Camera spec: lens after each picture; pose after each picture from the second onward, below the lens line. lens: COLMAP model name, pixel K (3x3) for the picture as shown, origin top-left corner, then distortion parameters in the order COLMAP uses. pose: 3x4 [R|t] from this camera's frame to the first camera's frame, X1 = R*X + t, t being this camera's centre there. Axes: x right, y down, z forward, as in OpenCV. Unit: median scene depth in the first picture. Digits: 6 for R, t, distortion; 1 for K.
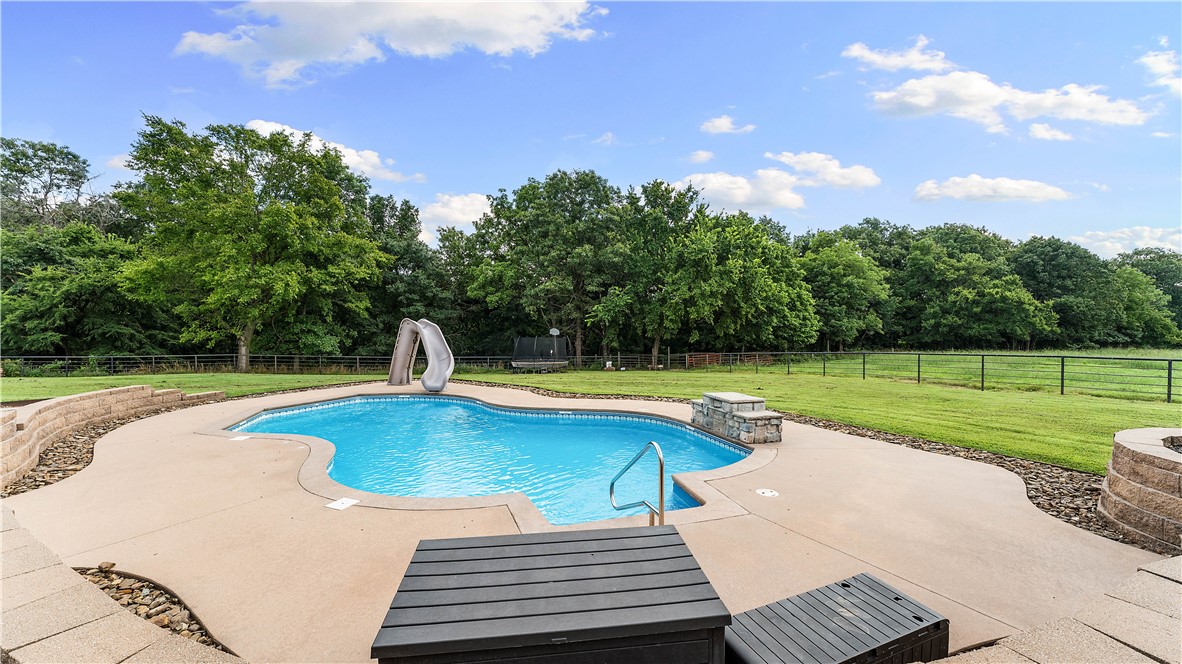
lens RADIAL K [[472.3, 0, 584.0], [0, 472.3, 331.6], [0, 0, 1]] dist [0.001395, -0.000072]
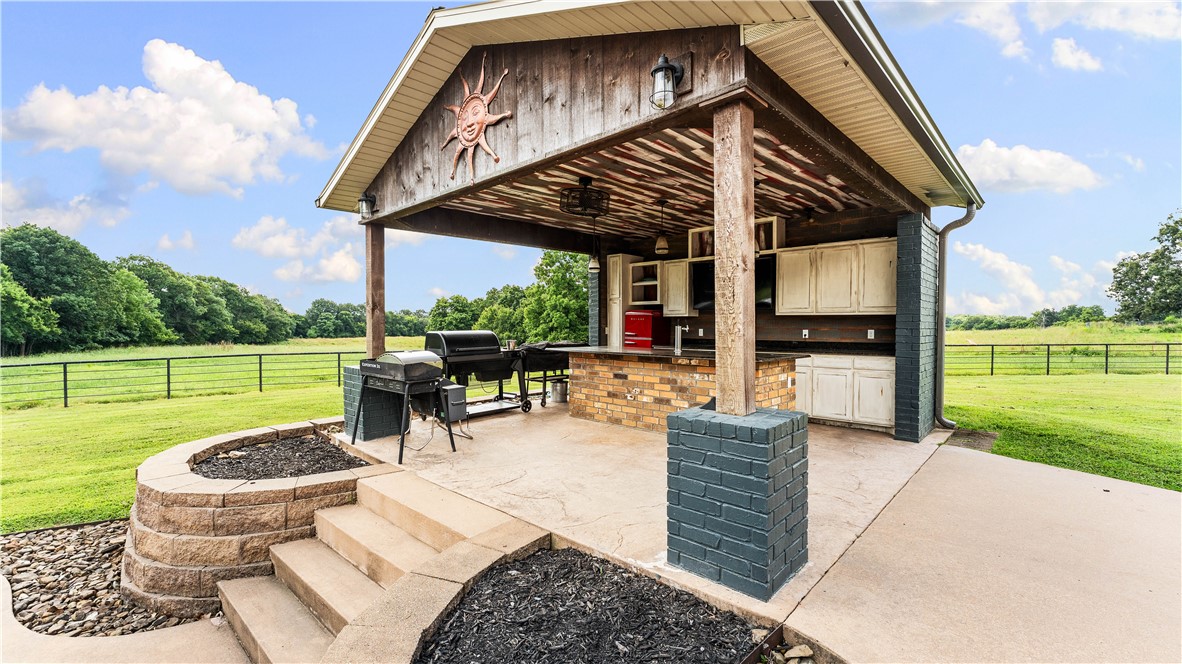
lens RADIAL K [[486.6, 0, 586.3], [0, 486.6, 331.9], [0, 0, 1]] dist [-0.002895, 0.000083]
pose [[-0.042982, -0.017390, 0.998924, 0.033508], [0.017205, 0.999687, 0.018144, -0.000924], [-0.998928, 0.017966, -0.042669, 0.032791]]
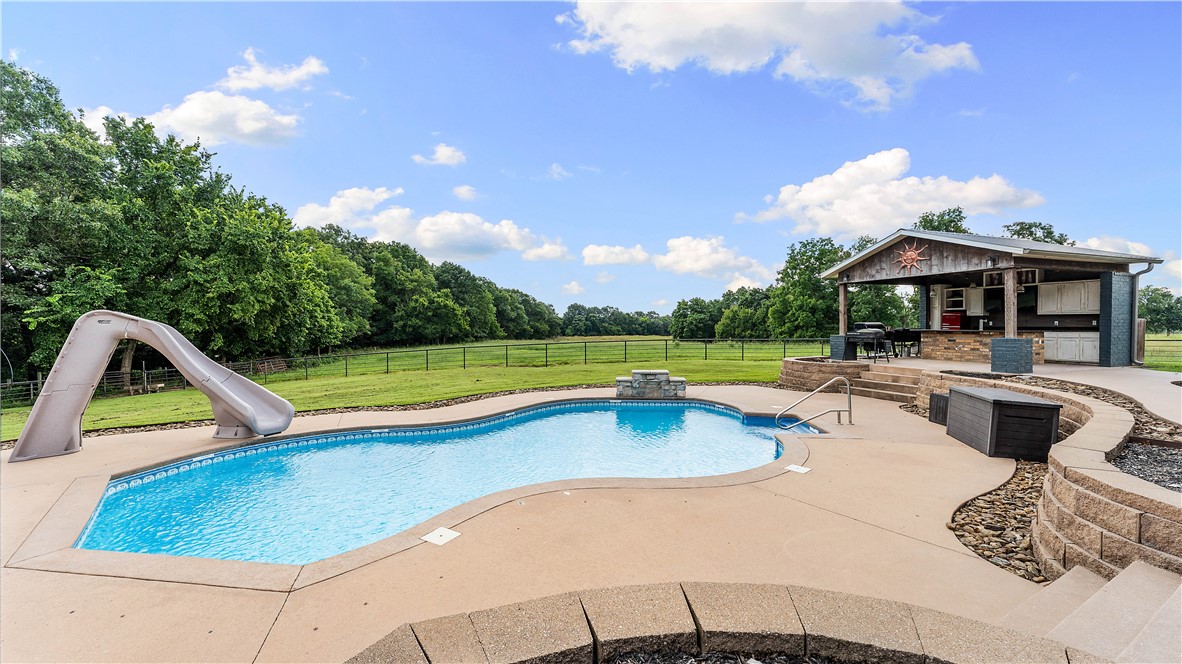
lens RADIAL K [[472.3, 0, 588.2], [0, 472.3, 331.8], [0, 0, 1]] dist [0.001395, -0.000072]
pose [[0.388653, -0.016862, 0.921230, -0.201169], [0.021376, 0.999728, 0.009280, -0.000238], [-0.921136, 0.016086, 0.388907, 0.112637]]
